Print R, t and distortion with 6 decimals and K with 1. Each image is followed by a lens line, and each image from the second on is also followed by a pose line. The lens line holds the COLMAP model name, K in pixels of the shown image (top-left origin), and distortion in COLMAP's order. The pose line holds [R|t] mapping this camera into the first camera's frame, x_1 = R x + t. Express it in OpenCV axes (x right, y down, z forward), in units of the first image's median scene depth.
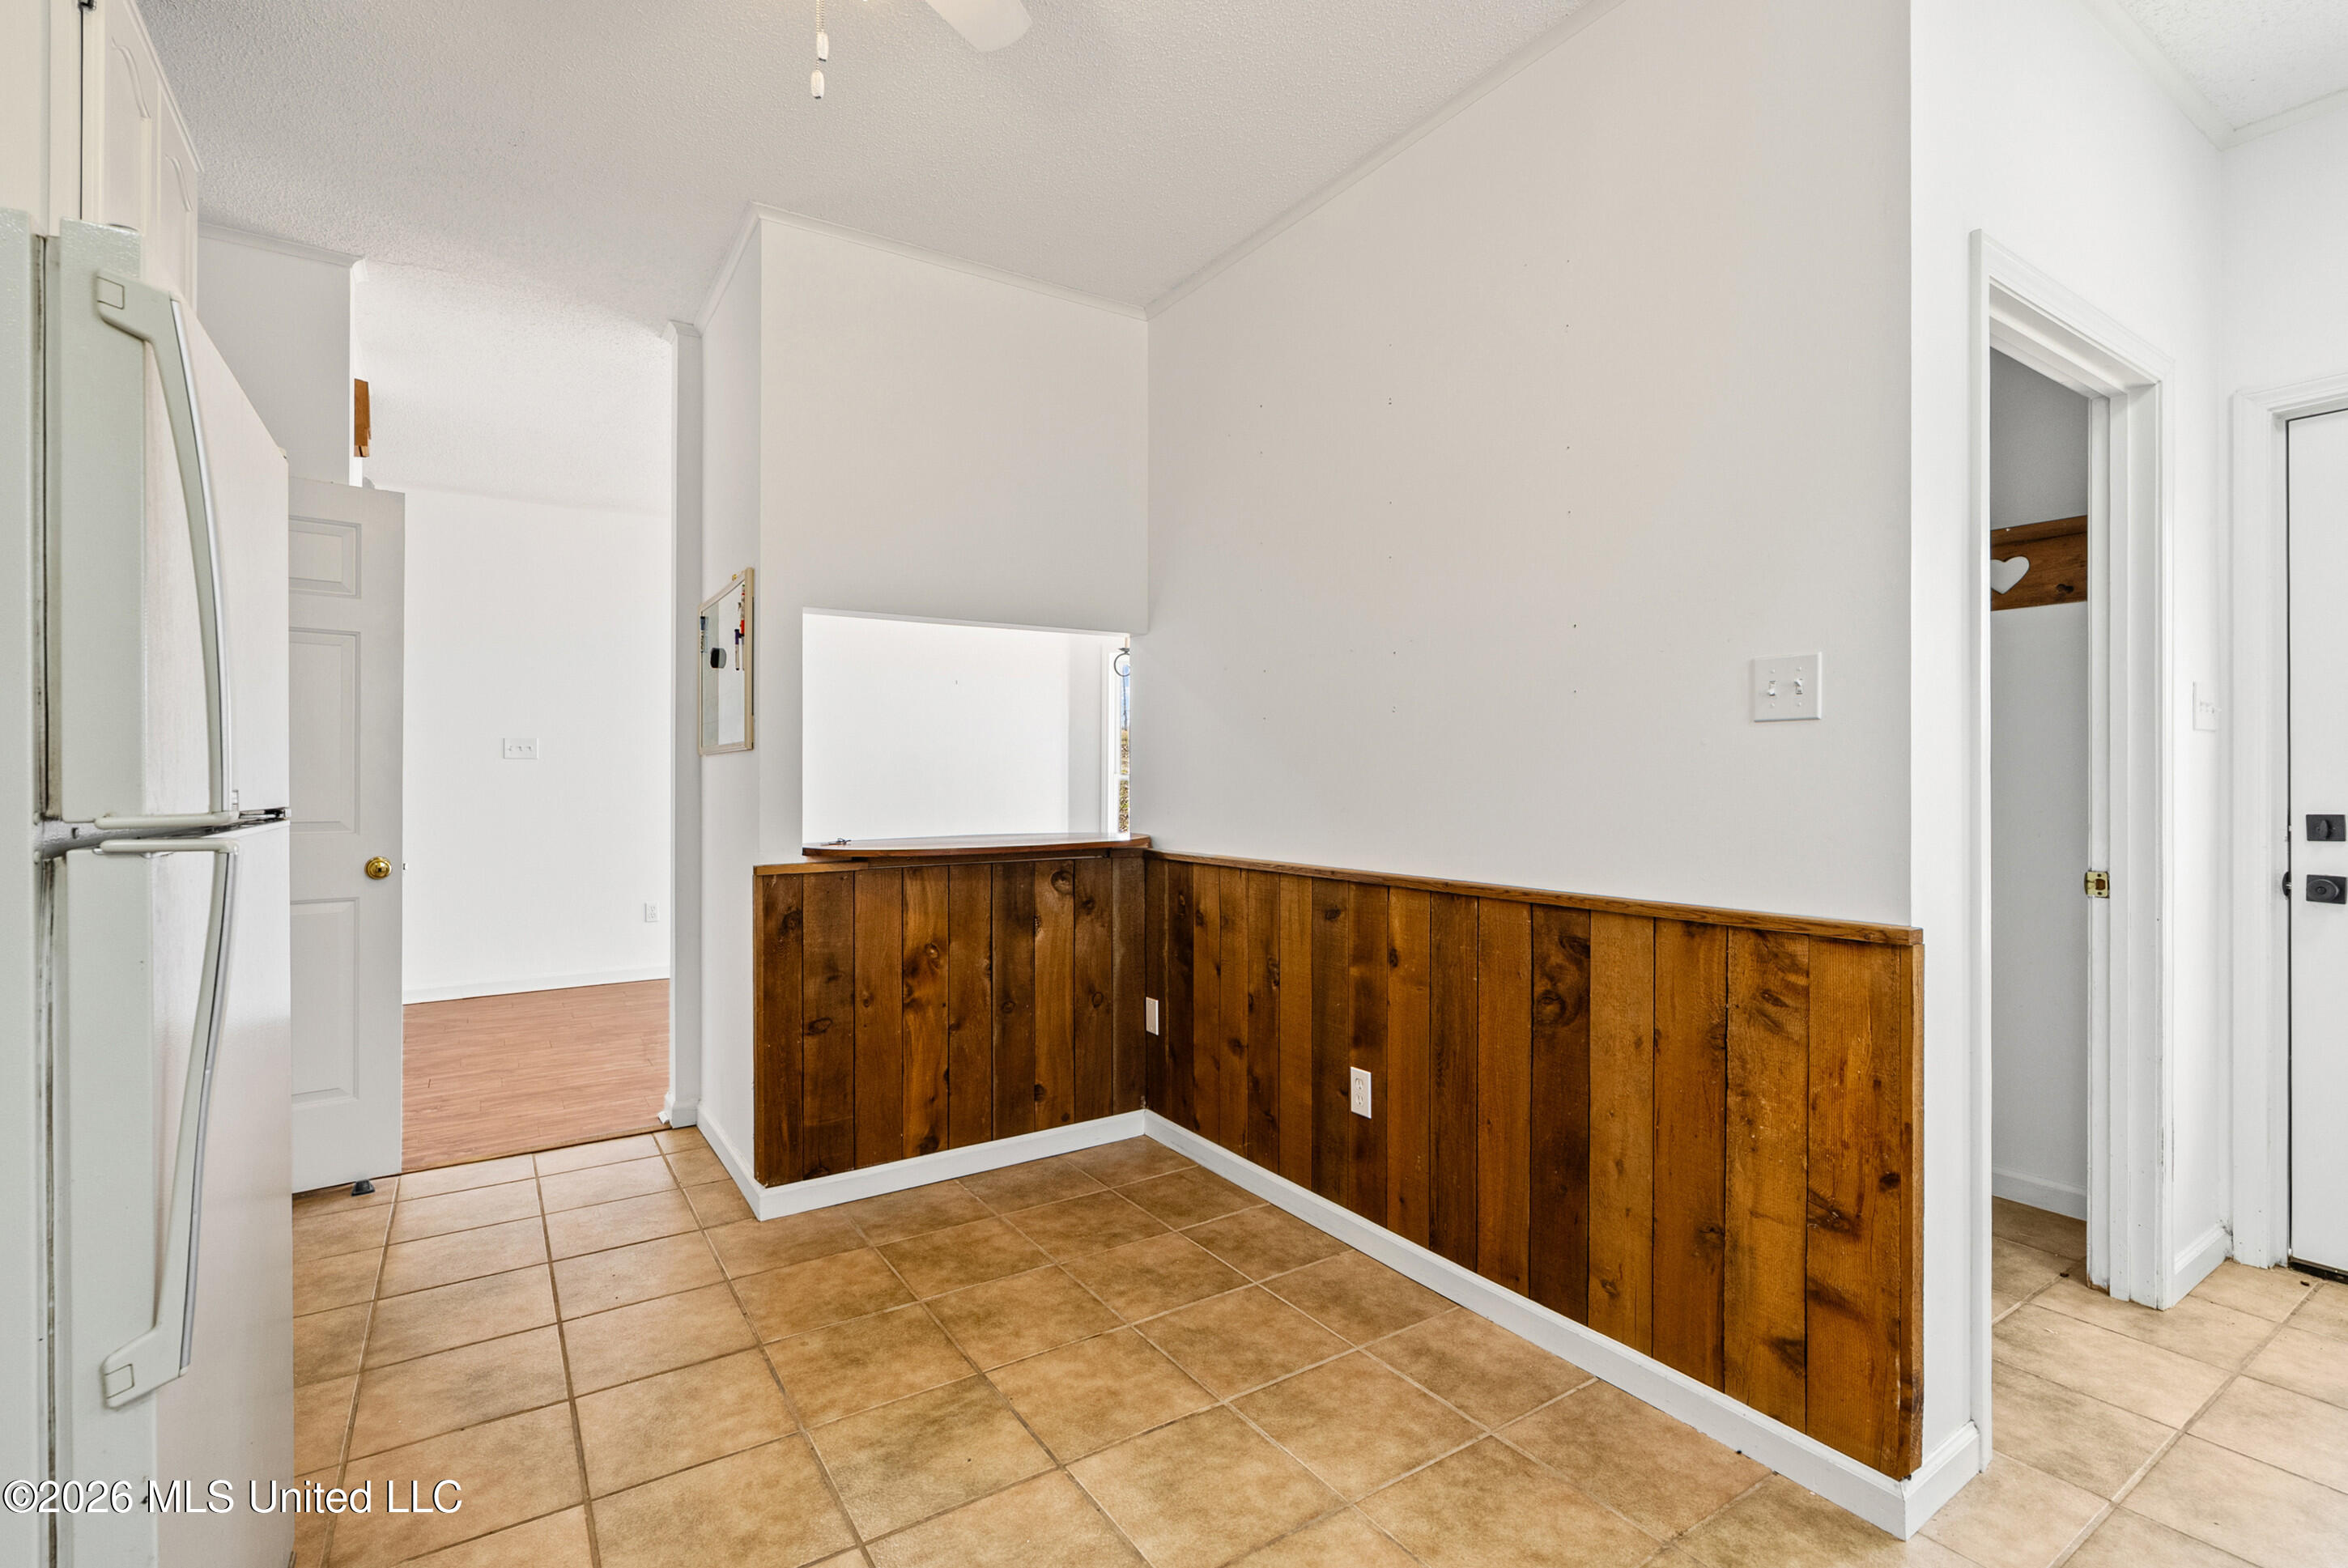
lens RADIAL K [[1067.3, 0, 1175.0], [0, 1067.3, 779.6], [0, 0, 1]] dist [-0.005457, -0.000480]
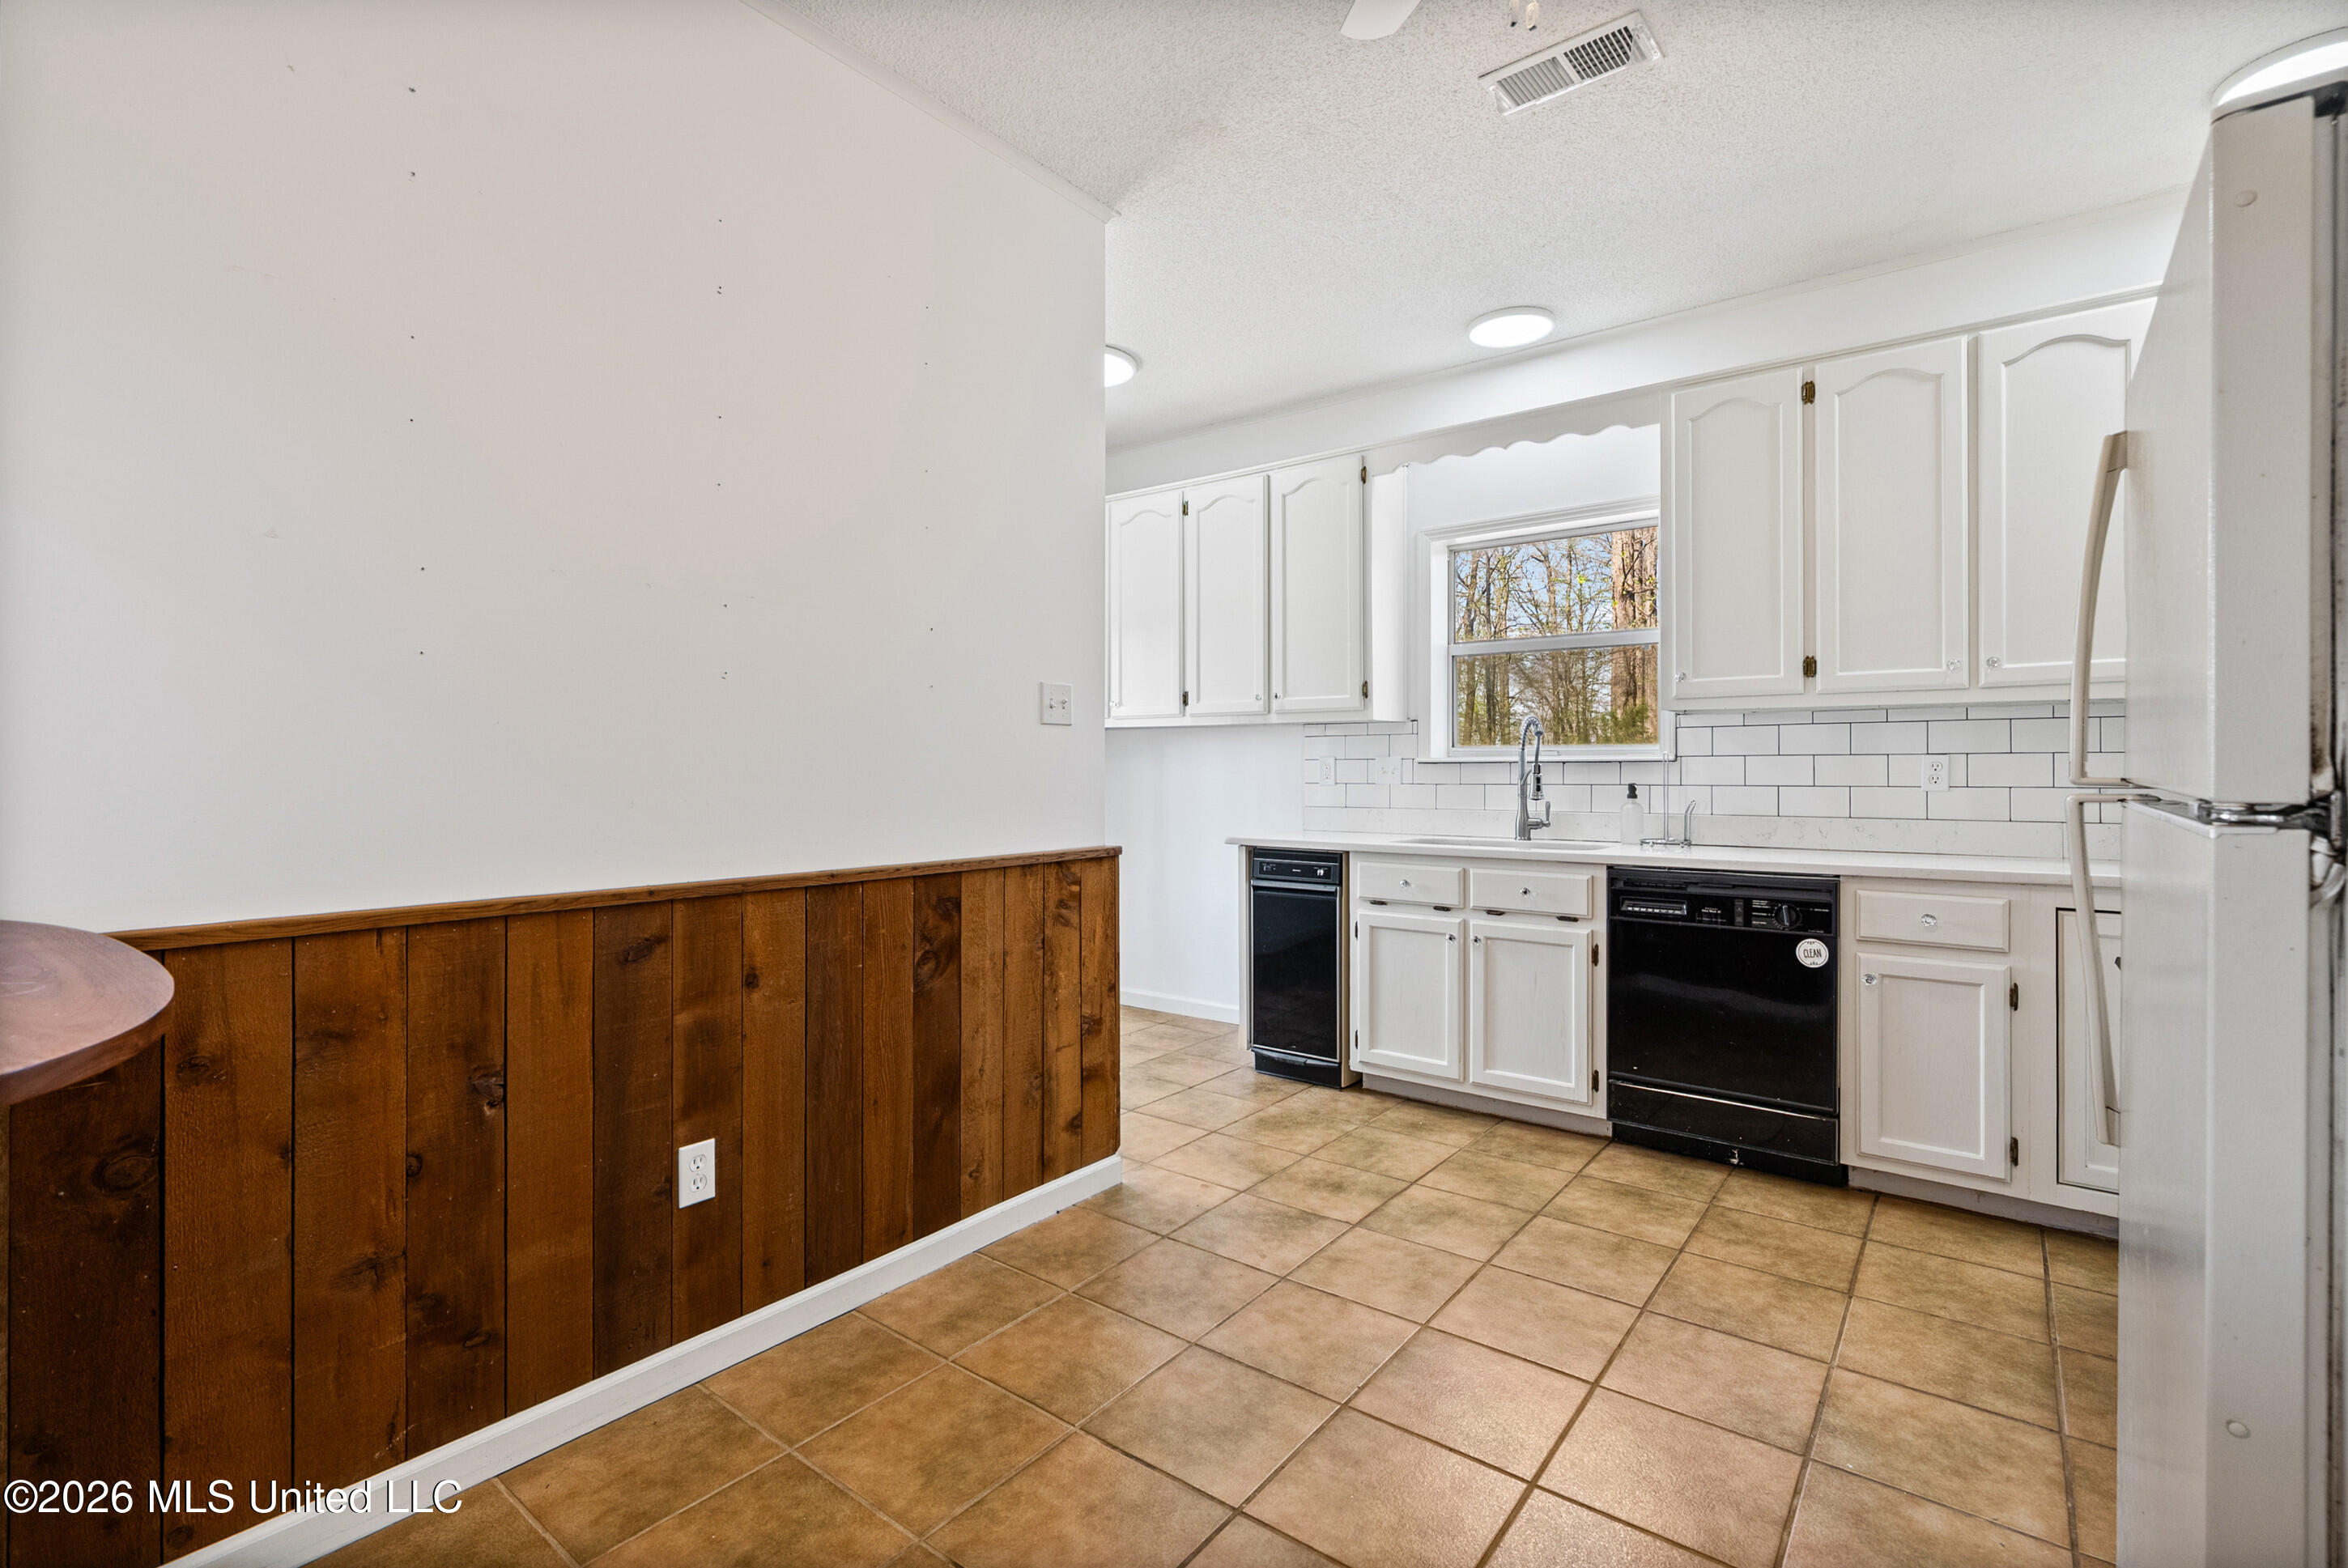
lens RADIAL K [[1067.3, 0, 1172.6], [0, 1067.3, 773.0], [0, 0, 1]] dist [-0.005457, -0.000480]
pose [[-0.324229, -0.004203, 0.945969, -0.793323], [0.001385, 0.999987, 0.004918, 0.005838], [-0.945978, 0.002904, -0.324219, 1.124305]]
